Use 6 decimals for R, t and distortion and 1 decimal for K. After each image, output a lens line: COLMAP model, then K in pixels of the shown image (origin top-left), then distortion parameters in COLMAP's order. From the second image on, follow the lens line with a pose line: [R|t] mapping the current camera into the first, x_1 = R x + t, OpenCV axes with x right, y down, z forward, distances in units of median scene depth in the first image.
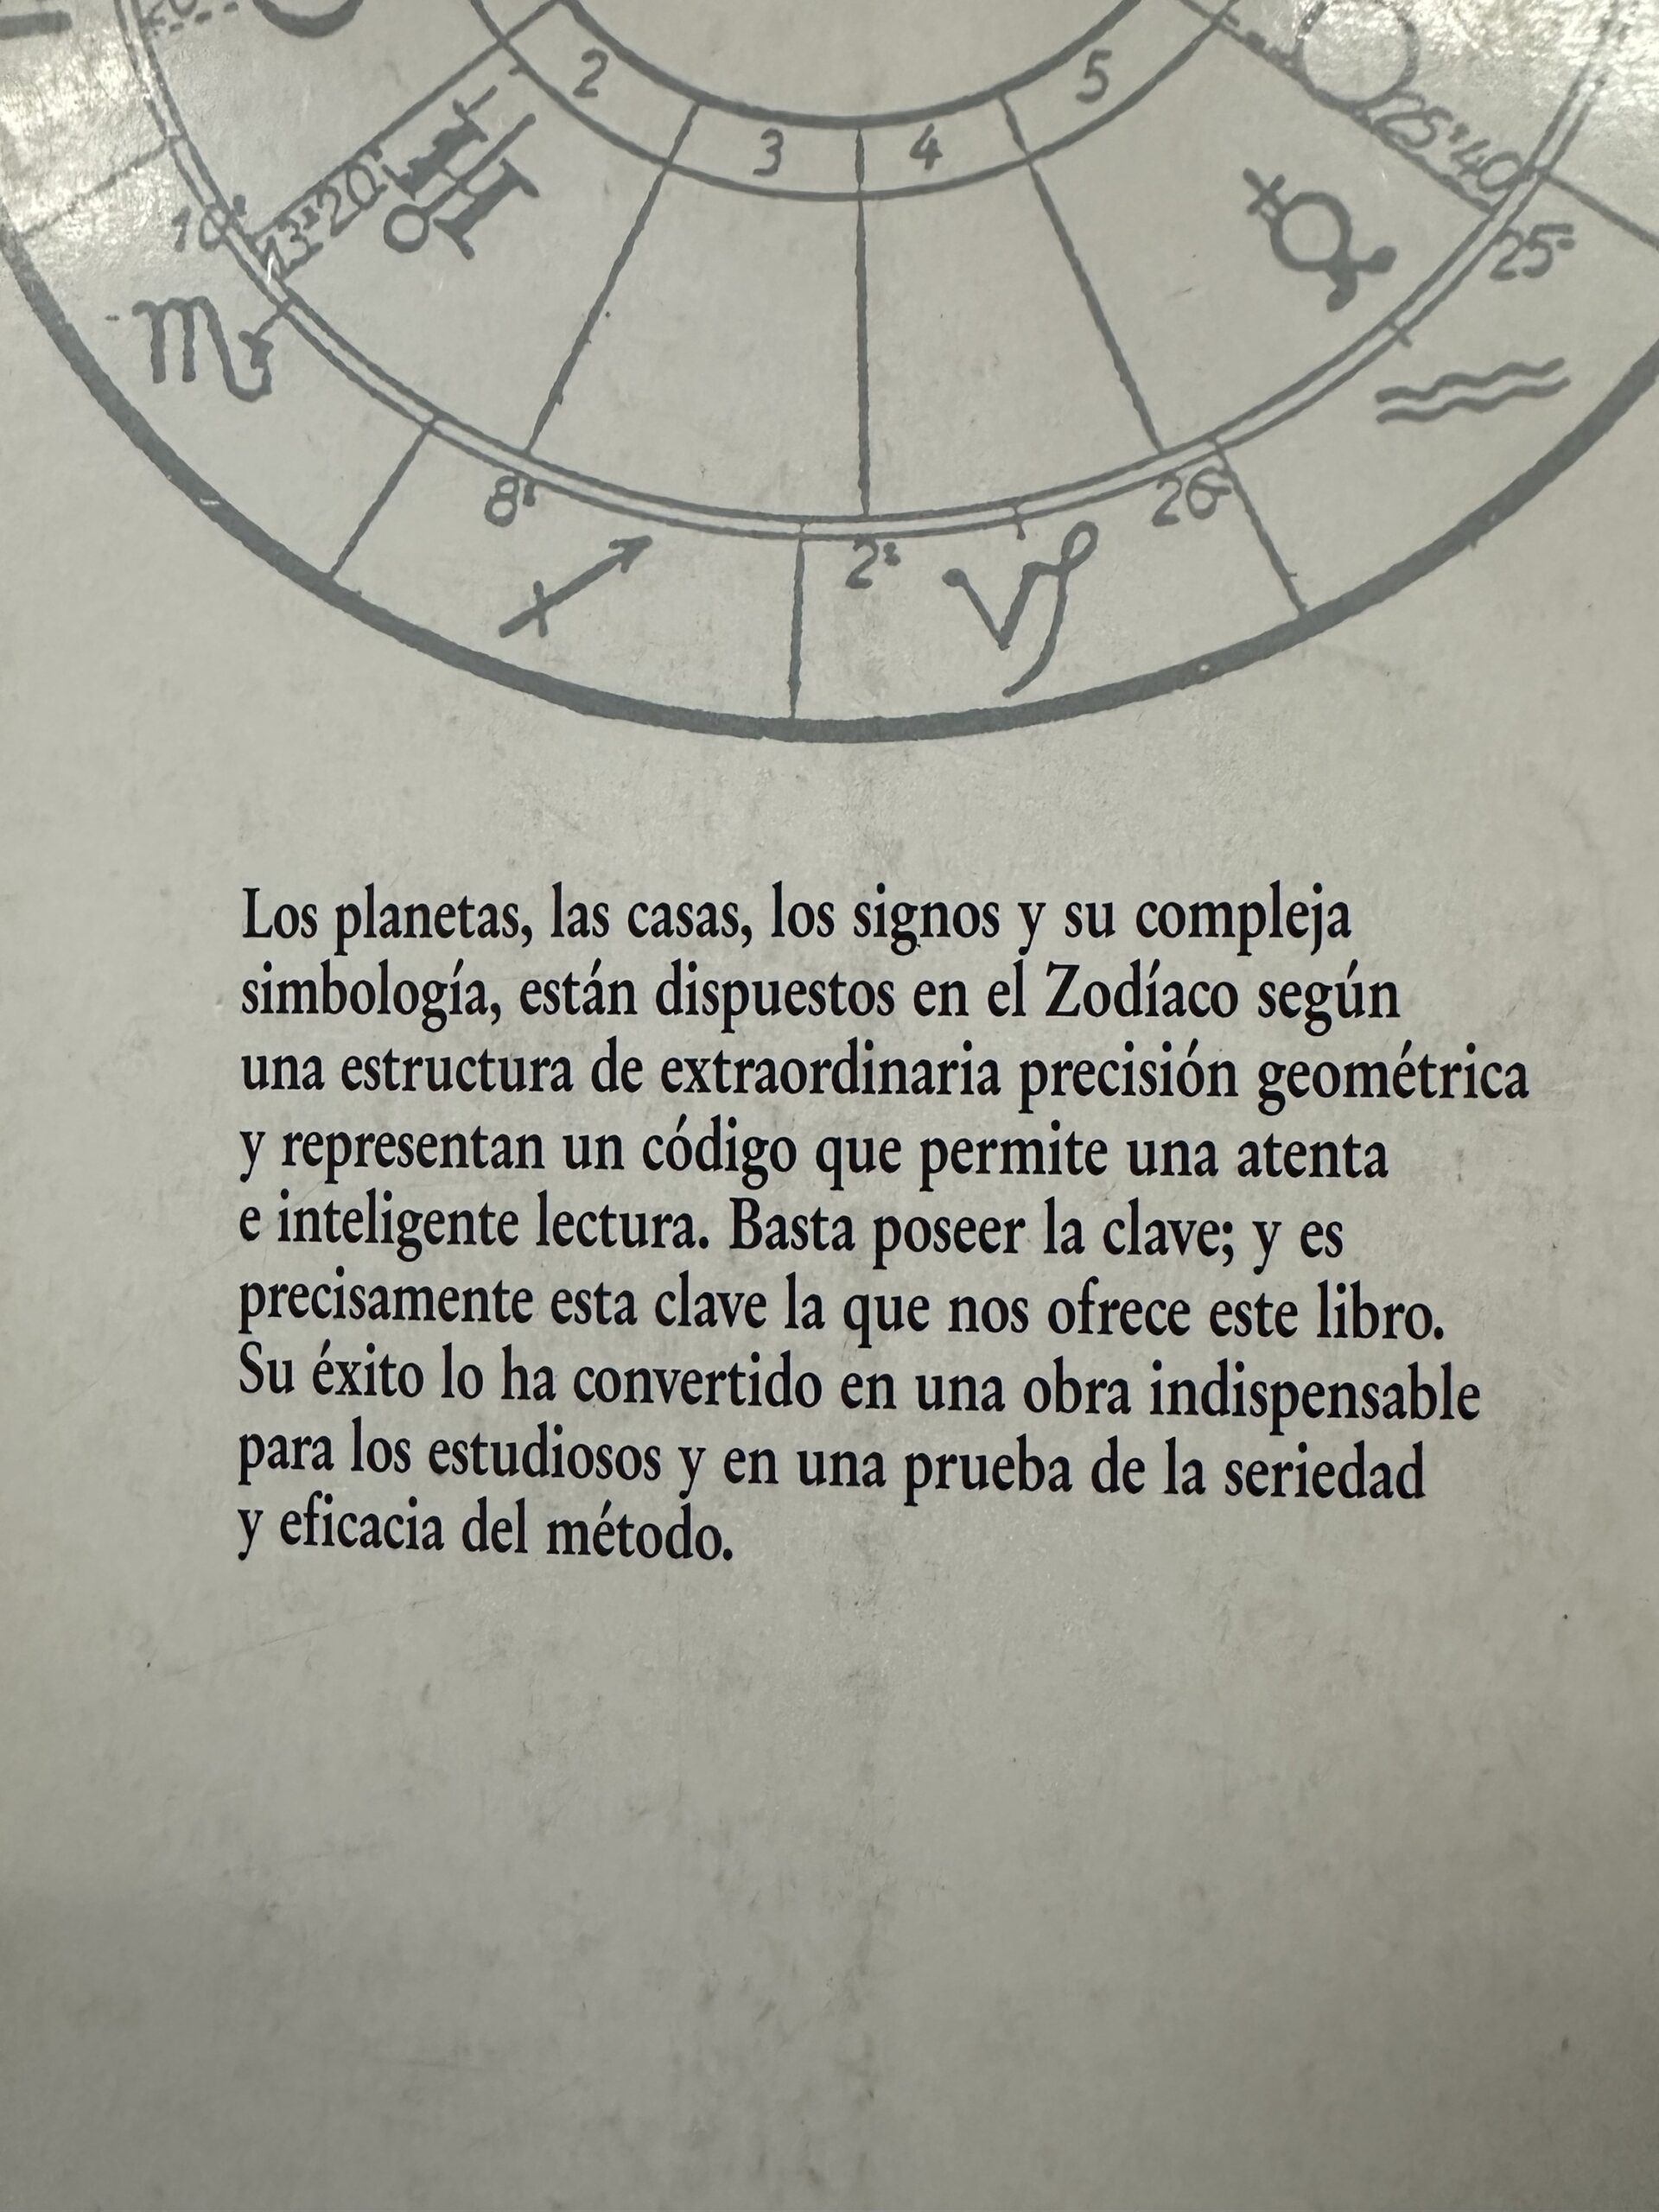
lens RADIAL K [[1529.6, 0, 838.8], [0, 1529.6, 1106.2], [0, 0, 1]] dist [0.008474, 0.001934]
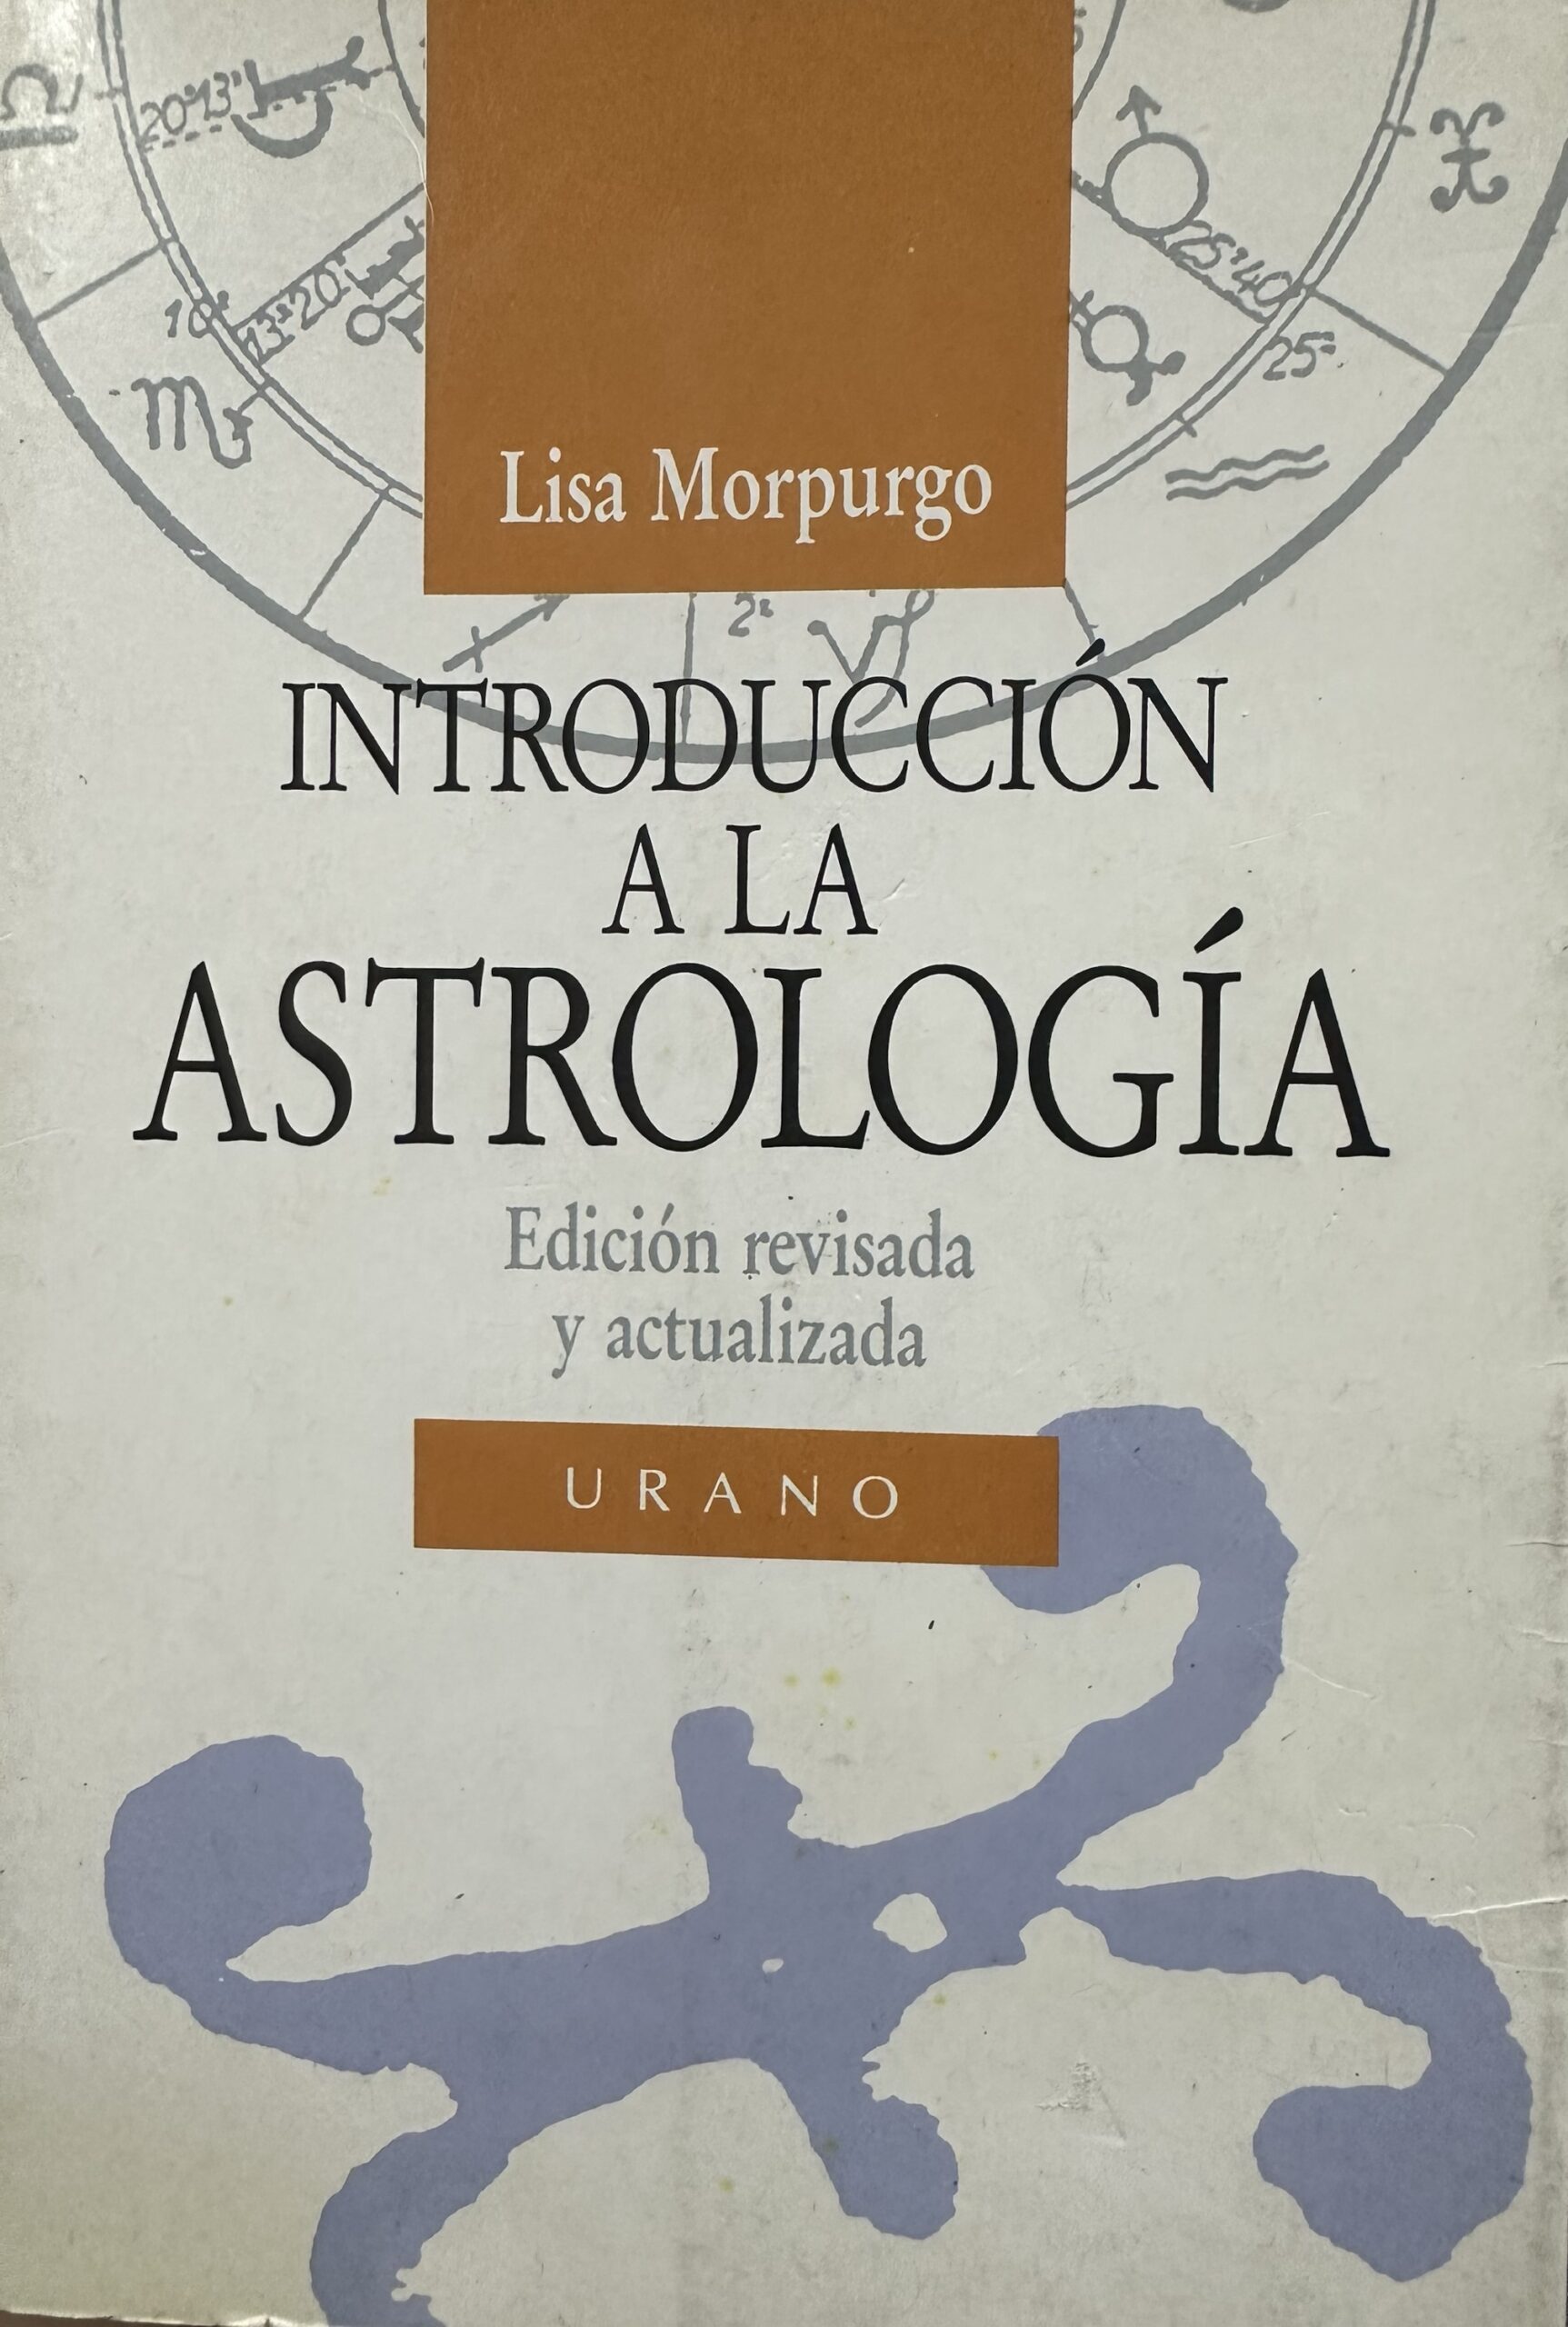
lens RADIAL K [[1658.8, 0, 774.4], [0, 1658.8, 1163.5], [0, 0, 1]] dist [0.009299, 0.001445]
pose [[0.999866, 0.006502, -0.015040, 0.058194], [-0.006168, 0.999735, 0.022170, 0.046528], [0.015180, -0.022074, 0.999641, -0.296982]]
